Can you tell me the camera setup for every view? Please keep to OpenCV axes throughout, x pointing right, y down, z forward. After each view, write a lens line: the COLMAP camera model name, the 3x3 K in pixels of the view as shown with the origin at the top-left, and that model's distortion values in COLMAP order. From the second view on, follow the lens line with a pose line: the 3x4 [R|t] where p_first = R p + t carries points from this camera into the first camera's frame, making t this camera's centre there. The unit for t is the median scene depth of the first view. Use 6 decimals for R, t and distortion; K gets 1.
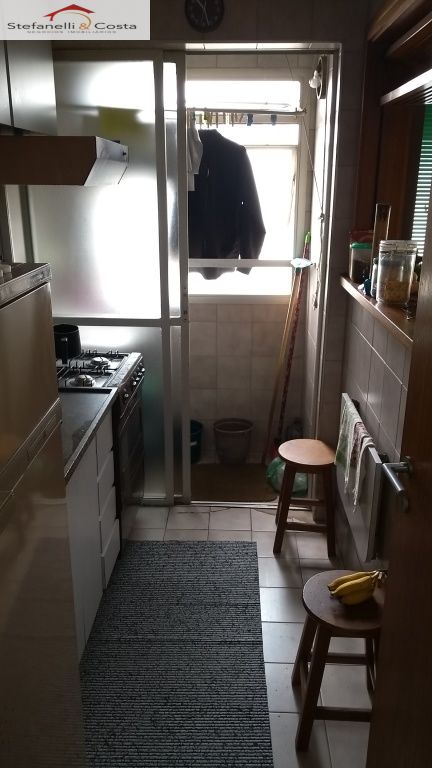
lens RADIAL K [[591.2, 0, 218.7], [0, 591.2, 376.5], [0, 0, 1]] dist [0.090111, -0.170483]
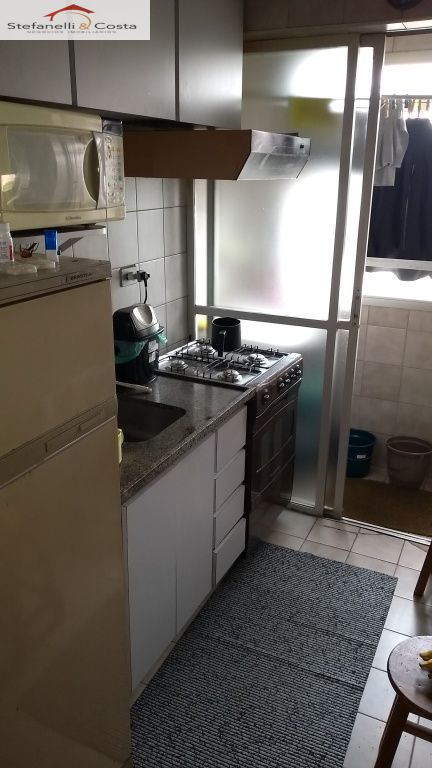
lens RADIAL K [[596.5, 0, 213.3], [0, 596.5, 379.6], [0, 0, 1]] dist [0.045112, -0.067922]
pose [[0.917212, 0.137743, -0.373830, 0.109974], [-0.131482, 0.990414, 0.042334, -0.022190], [0.376077, 0.010322, 0.926531, 0.052675]]
